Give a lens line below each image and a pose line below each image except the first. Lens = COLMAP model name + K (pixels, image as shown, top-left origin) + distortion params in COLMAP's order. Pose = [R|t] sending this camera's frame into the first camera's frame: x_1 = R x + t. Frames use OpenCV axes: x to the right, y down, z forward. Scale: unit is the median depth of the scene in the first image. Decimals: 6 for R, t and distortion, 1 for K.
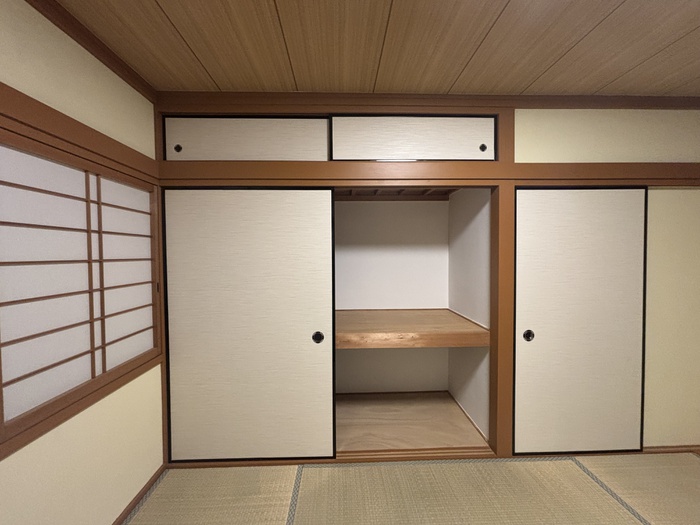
lens RADIAL K [[282.9, 0, 348.5], [0, 282.9, 265.1], [0, 0, 1]] dist [-0.002083, 0.000566]
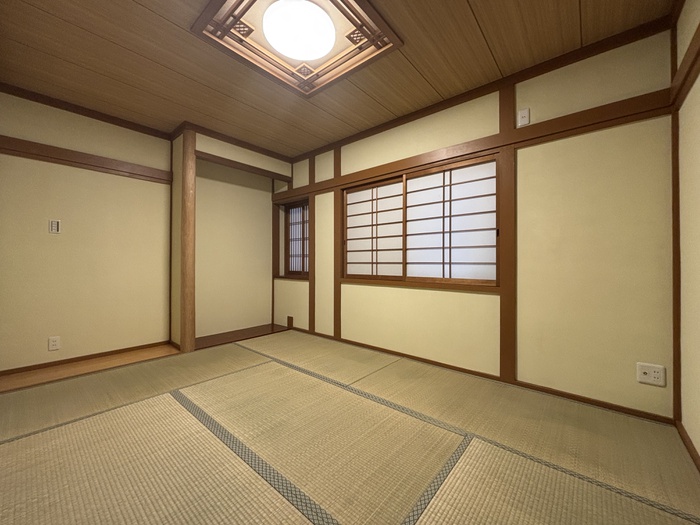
lens RADIAL K [[282.9, 0, 348.6], [0, 282.9, 260.4], [0, 0, 1]] dist [-0.002083, 0.000566]
pose [[-0.683810, 0.005900, -0.729636, 0.743005], [-0.015283, 0.999632, 0.022407, 0.192968], [0.729500, 0.026473, -0.683468, 1.448507]]
